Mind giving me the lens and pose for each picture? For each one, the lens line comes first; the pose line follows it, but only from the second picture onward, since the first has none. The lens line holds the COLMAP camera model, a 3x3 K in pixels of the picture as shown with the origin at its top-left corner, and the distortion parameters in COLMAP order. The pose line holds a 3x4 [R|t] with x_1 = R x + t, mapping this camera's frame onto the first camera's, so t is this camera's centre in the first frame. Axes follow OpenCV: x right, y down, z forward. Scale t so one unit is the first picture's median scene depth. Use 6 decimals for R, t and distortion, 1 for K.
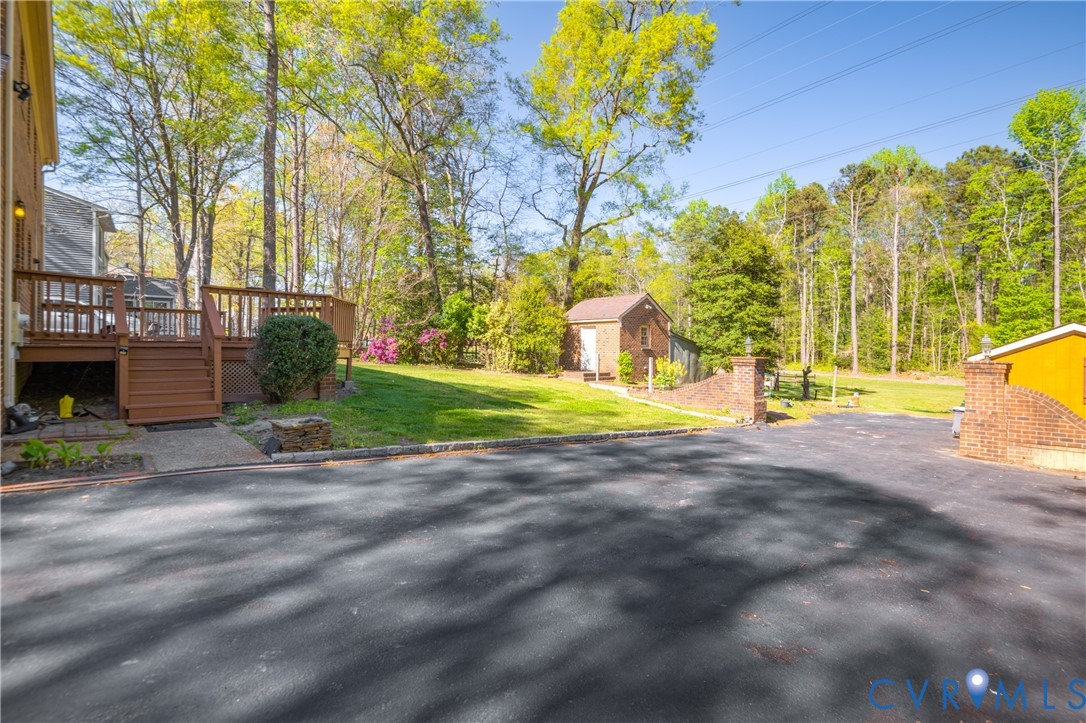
lens RADIAL K [[505.0, 0, 563.5], [0, 505.0, 349.4], [0, 0, 1]] dist [0.005967, -0.007852]
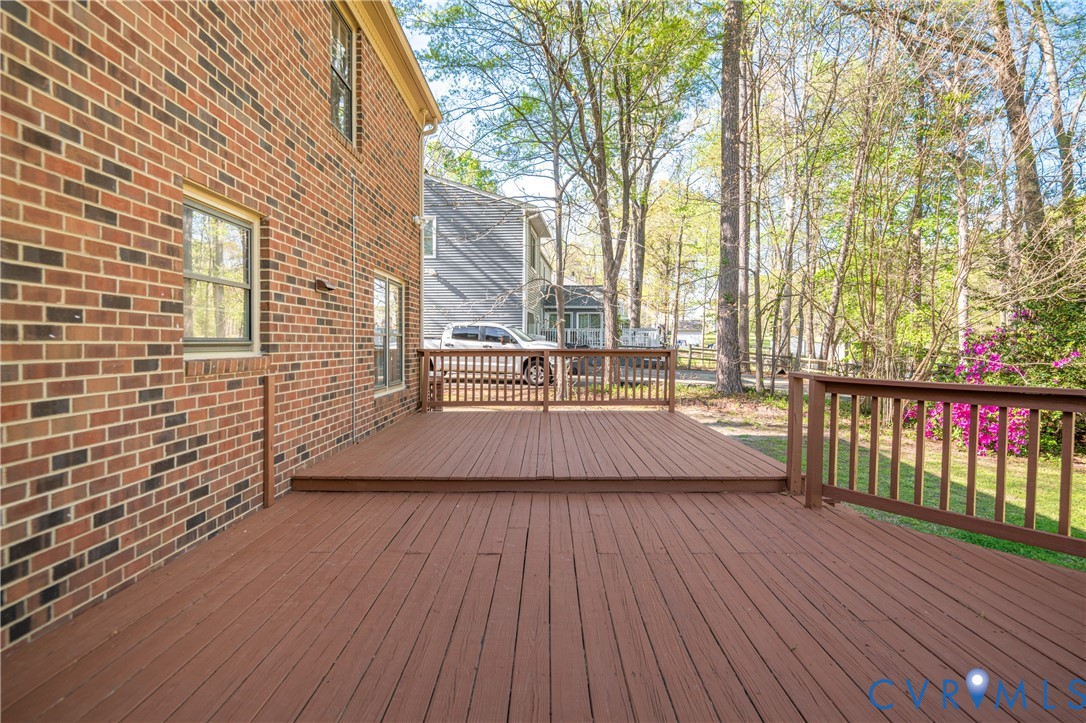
lens RADIAL K [[550.6, 0, 547.7], [0, 550.6, 359.0], [0, 0, 1]] dist [0.002483, -0.002988]
pose [[0.714214, 0.019498, -0.699656, -0.322709], [0.000053, 0.999610, 0.027910, -0.070235], [0.699927, -0.019971, 0.713935, 0.448582]]
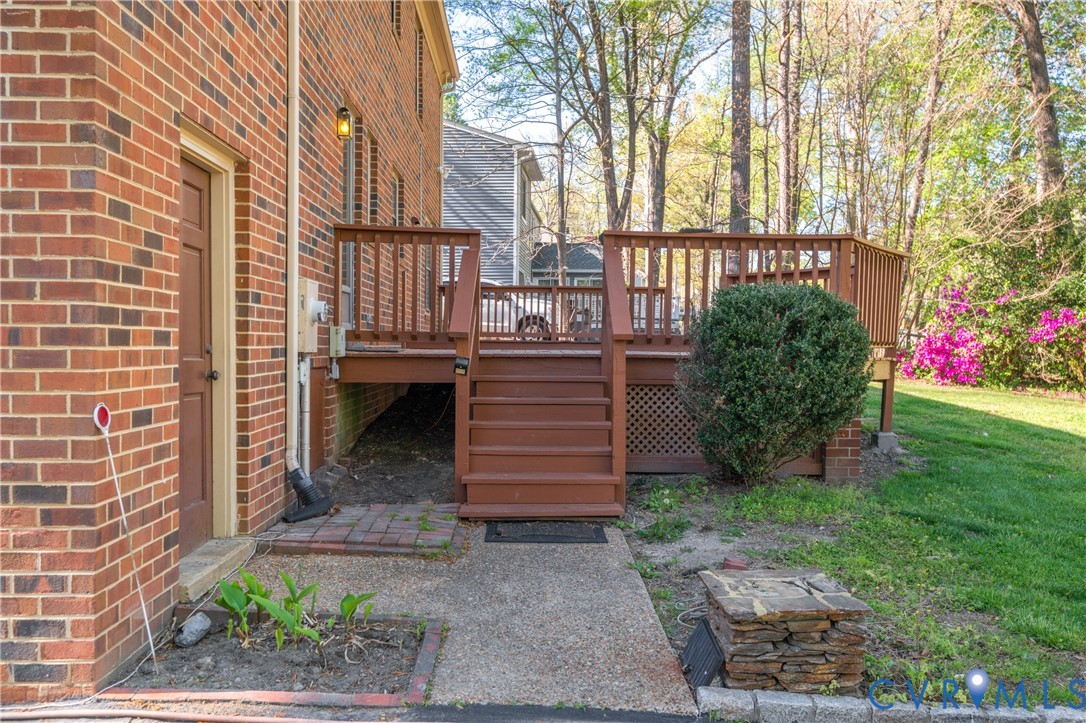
lens RADIAL K [[890.8, 0, 542.4], [0, 890.8, 365.7], [0, 0, 1]] dist [-0.003031, -0.010178]
pose [[0.730588, 0.018010, -0.682581, -0.074478], [-0.004959, 0.999766, 0.021071, -0.006564], [0.682800, -0.012009, 0.730506, 0.148071]]
